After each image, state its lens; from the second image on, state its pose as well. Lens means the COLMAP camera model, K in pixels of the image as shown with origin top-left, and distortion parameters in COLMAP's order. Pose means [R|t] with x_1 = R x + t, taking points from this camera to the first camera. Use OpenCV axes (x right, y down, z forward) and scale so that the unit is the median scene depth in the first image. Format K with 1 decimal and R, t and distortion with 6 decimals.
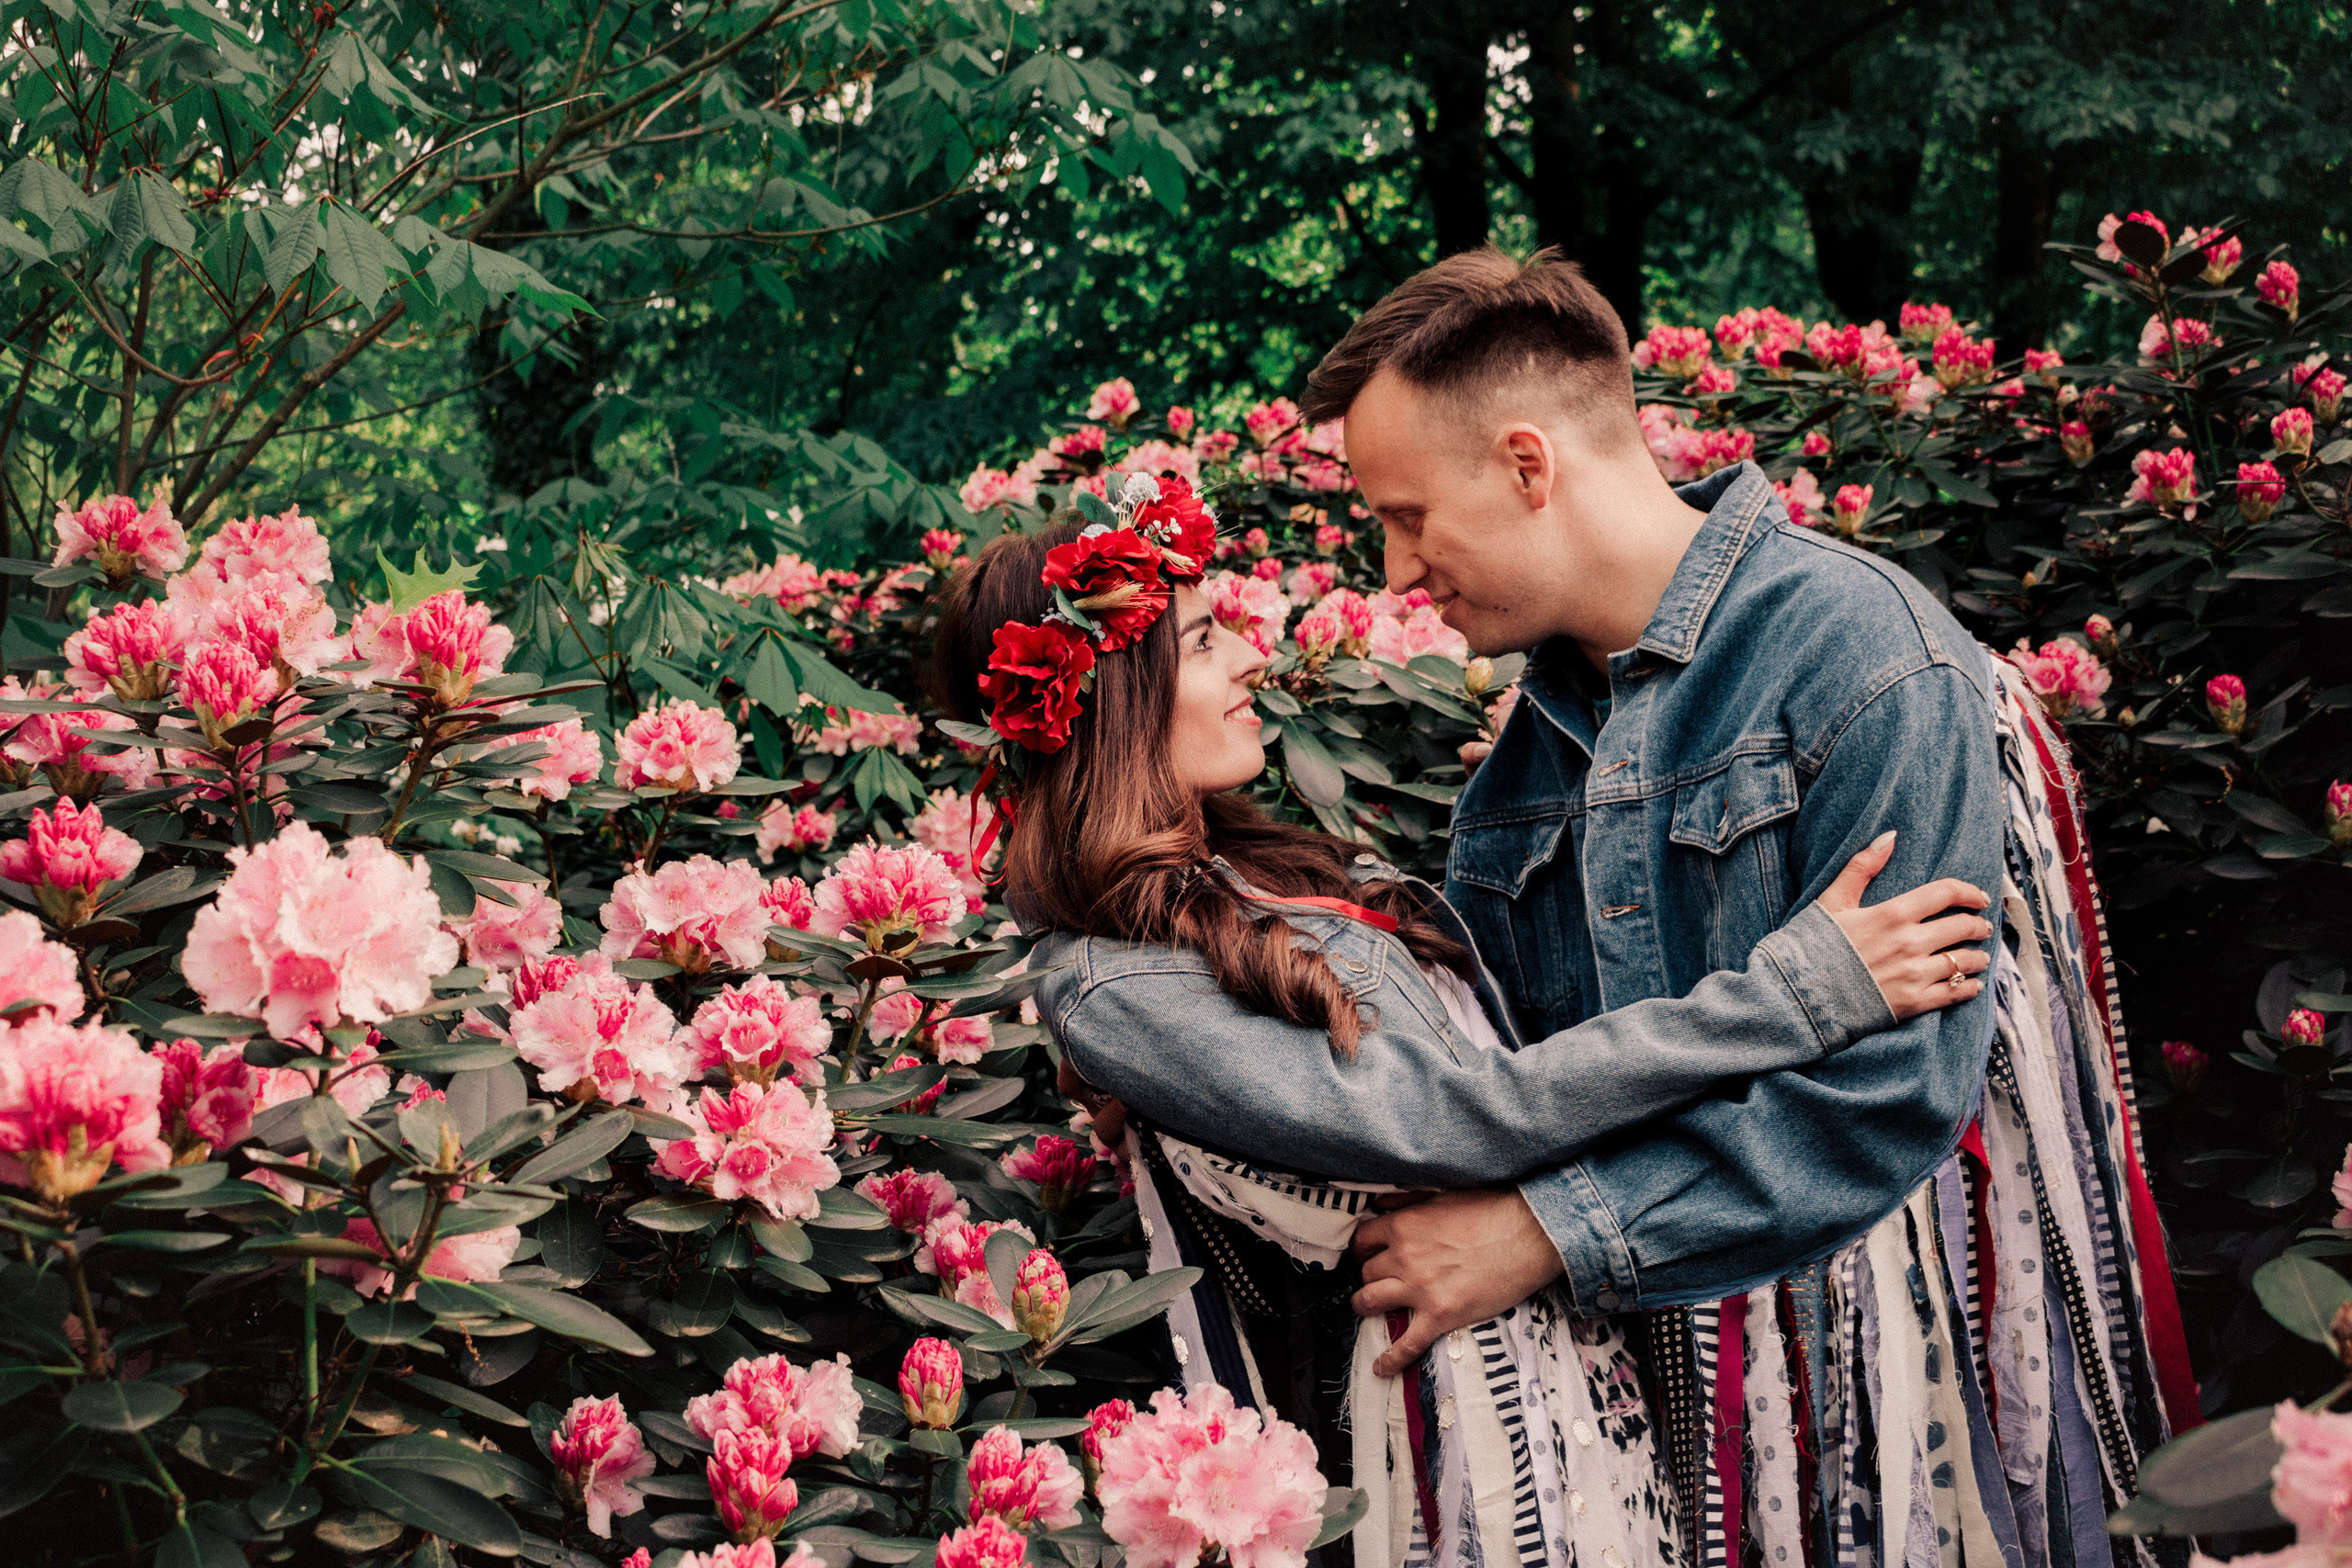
lens RADIAL K [[3222.0, 0, 1194.4], [0, 3222.0, 784.8], [0, 0, 1]] dist [-0.087333, 0.000000]
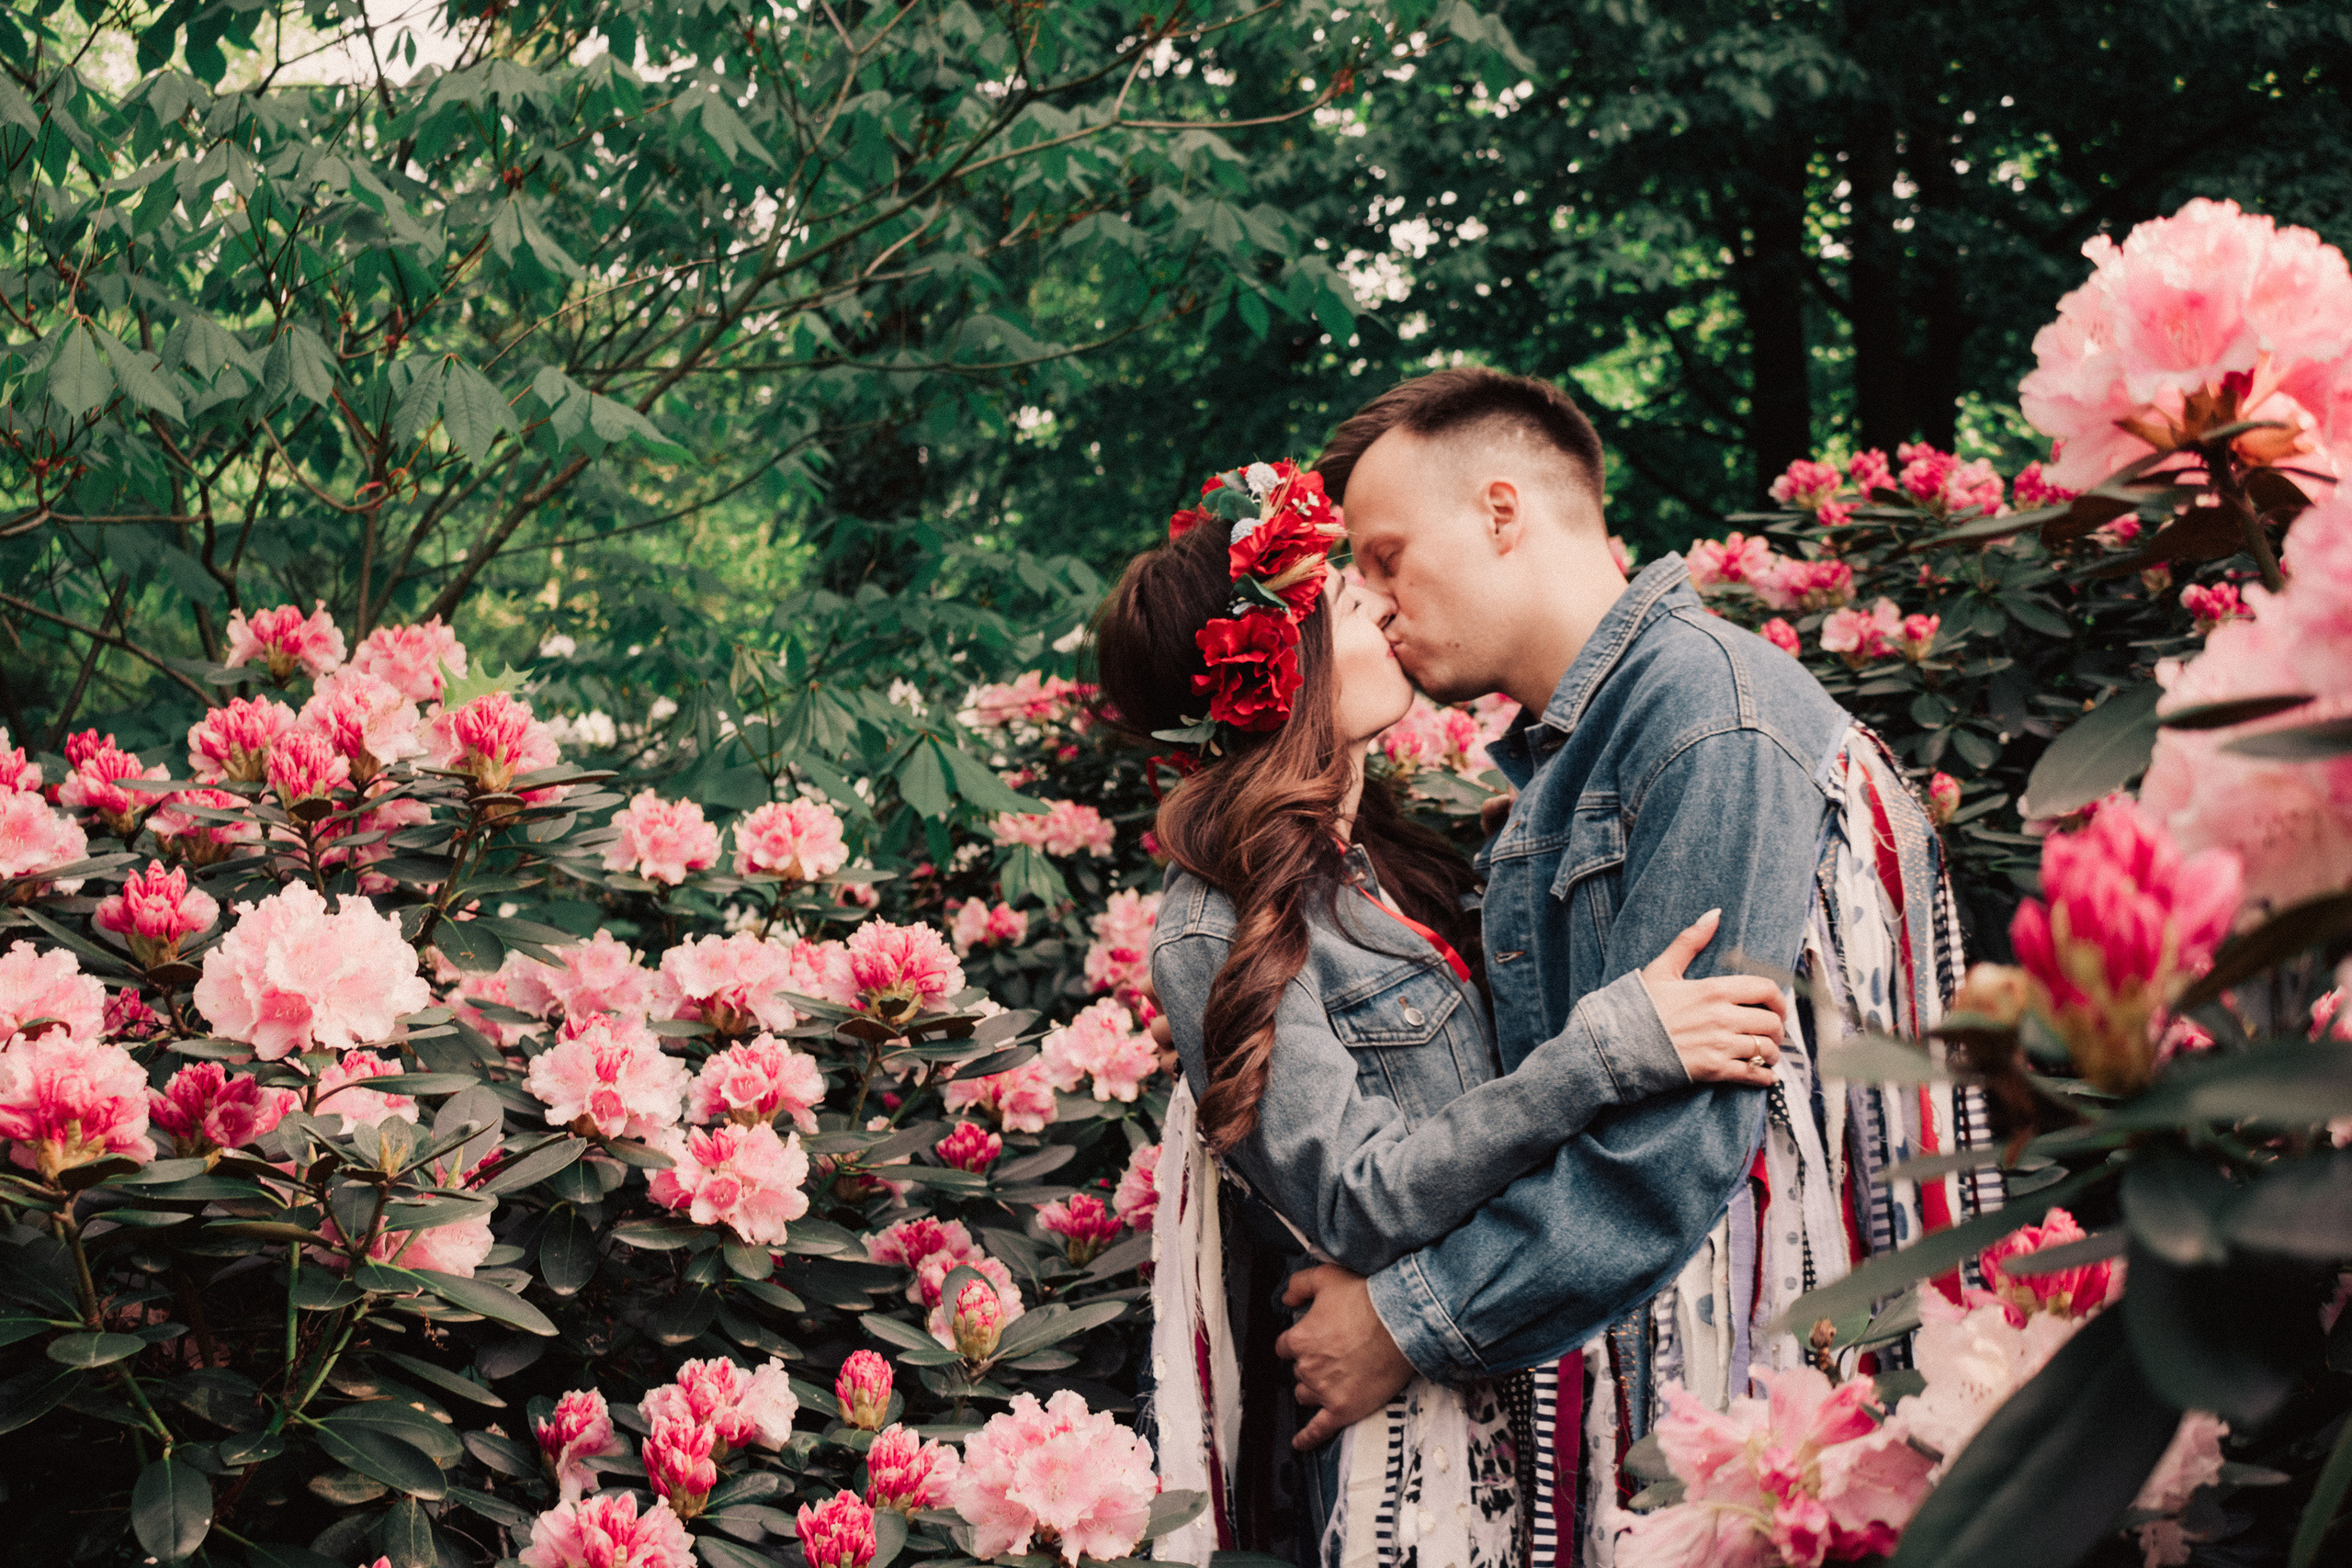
lens RADIAL K [[3222.0, 0, 1174.0], [0, 3222.0, 785.8], [0, 0, 1]] dist [-0.087333, 0.000000]
pose [[0.992166, 0.018069, -0.123614, 0.147329], [-0.022545, 0.999136, -0.034911, 0.007862], [0.122876, 0.037425, 0.991716, -0.114090]]
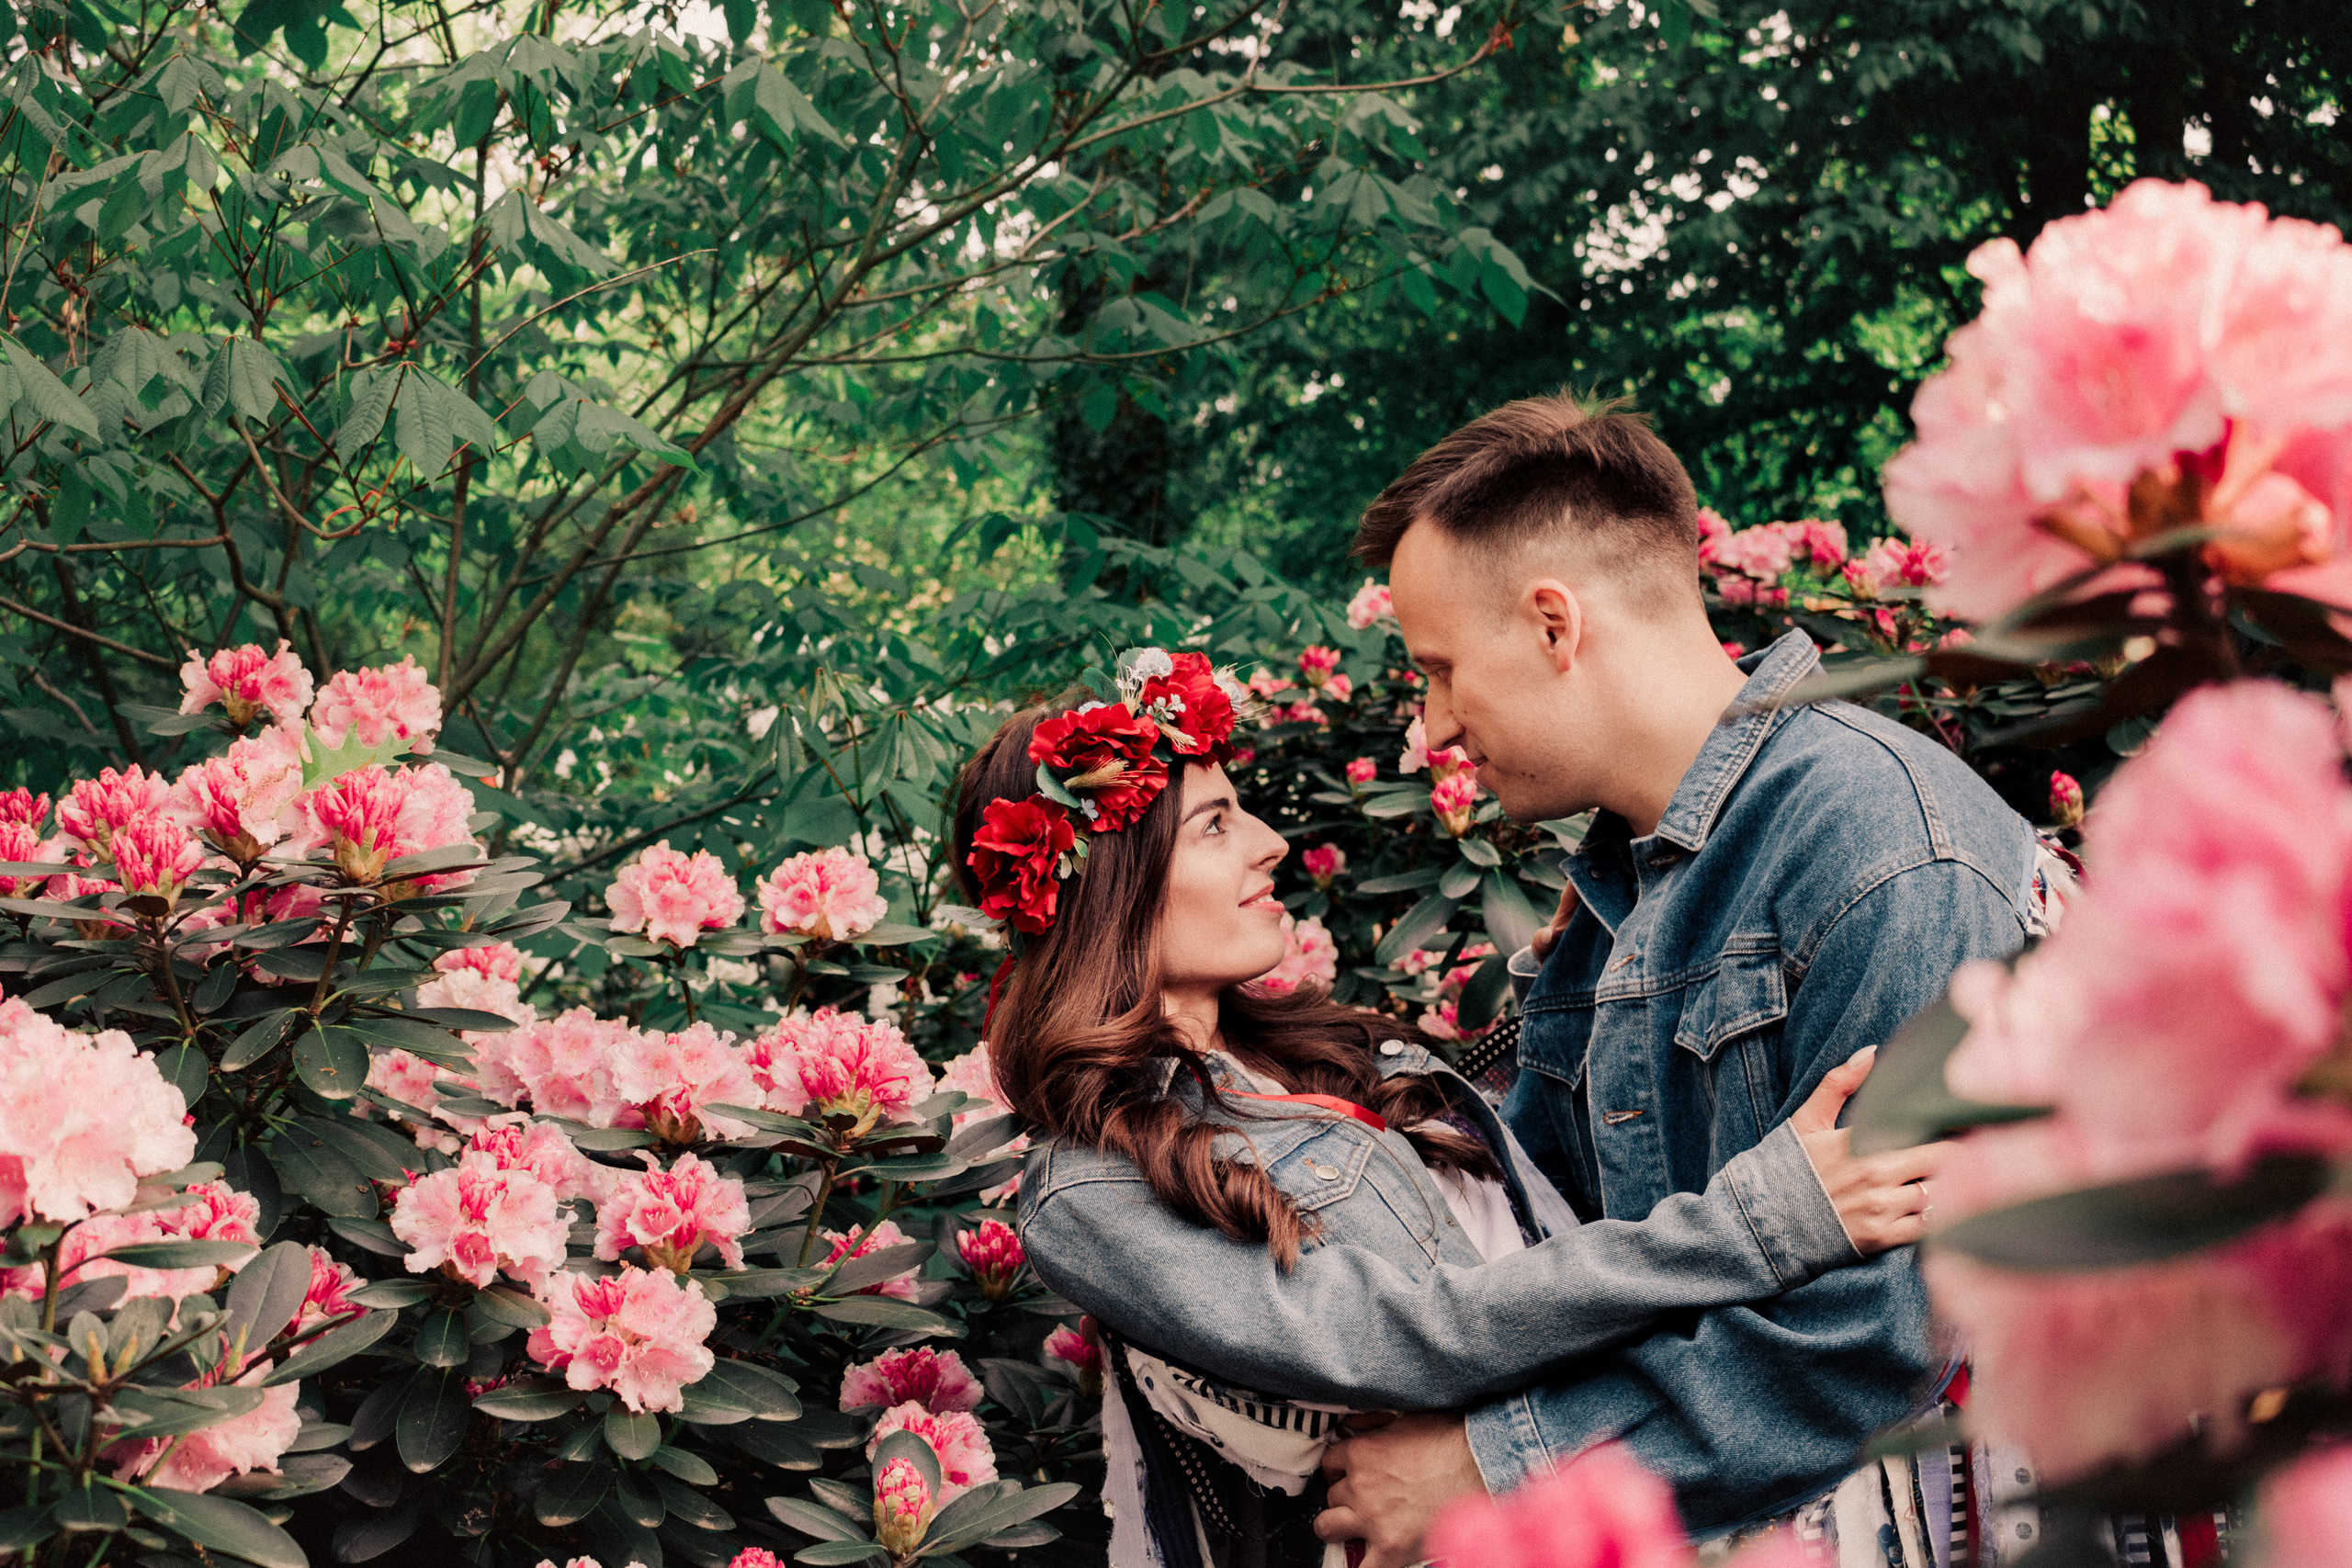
lens RADIAL K [[3222.0, 0, 1155.9], [0, 3222.0, 776.0], [0, 0, 1]] dist [-0.087333, 0.000000]
pose [[0.975086, 0.014750, -0.221335, 0.221248], [-0.020518, 0.999507, -0.023782, -0.036535], [0.220875, 0.027731, 0.974908, 0.067775]]
